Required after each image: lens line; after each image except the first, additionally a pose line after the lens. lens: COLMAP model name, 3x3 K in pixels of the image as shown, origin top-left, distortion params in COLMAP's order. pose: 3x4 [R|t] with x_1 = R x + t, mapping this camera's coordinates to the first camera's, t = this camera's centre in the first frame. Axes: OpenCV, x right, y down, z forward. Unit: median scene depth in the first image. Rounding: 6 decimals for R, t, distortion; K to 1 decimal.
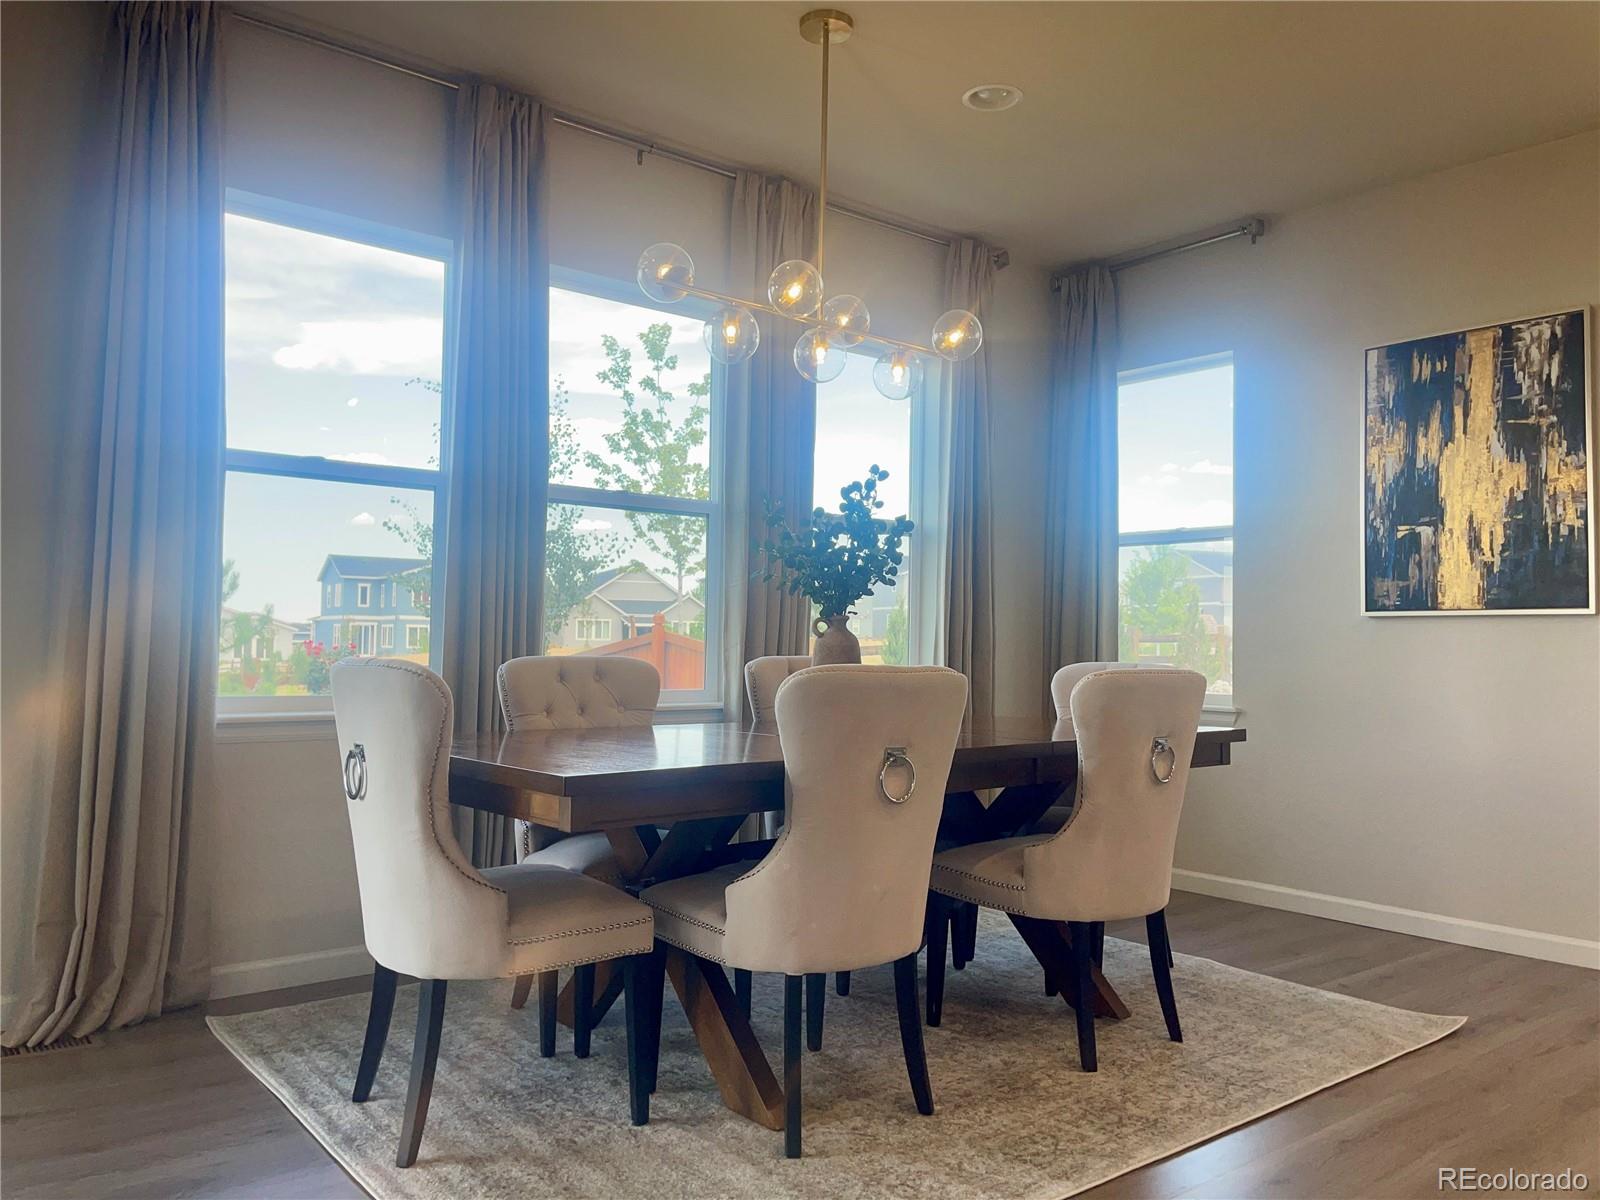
lens RADIAL K [[1200.8, 0, 797.0], [0, 1200.8, 596.7], [0, 0, 1]] dist [0.037317, -0.030724]
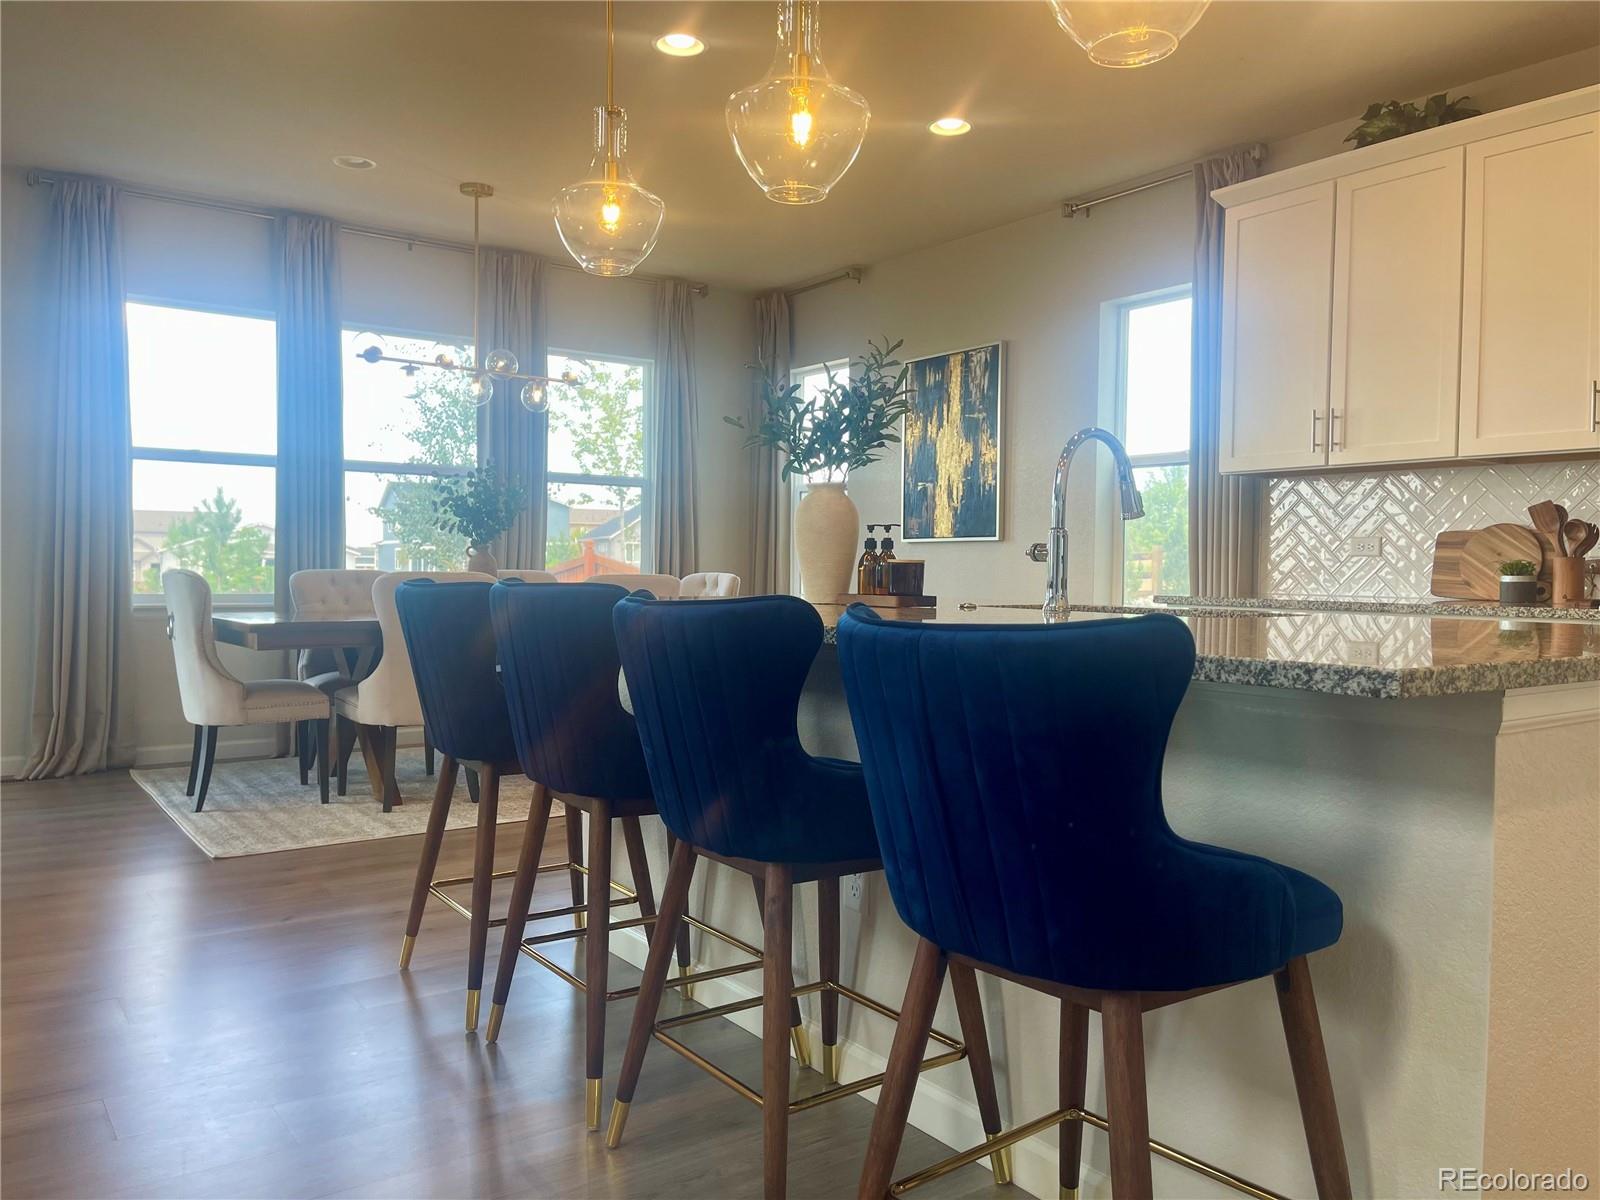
lens RADIAL K [[1200.8, 0, 799.8], [0, 1200.8, 594.3], [0, 0, 1]] dist [0.037317, -0.030724]
pose [[0.998787, -0.003947, -0.049085, 0.453898], [0.007041, 0.997988, 0.063017, -0.015509], [0.048738, -0.063286, 0.996805, -0.554771]]
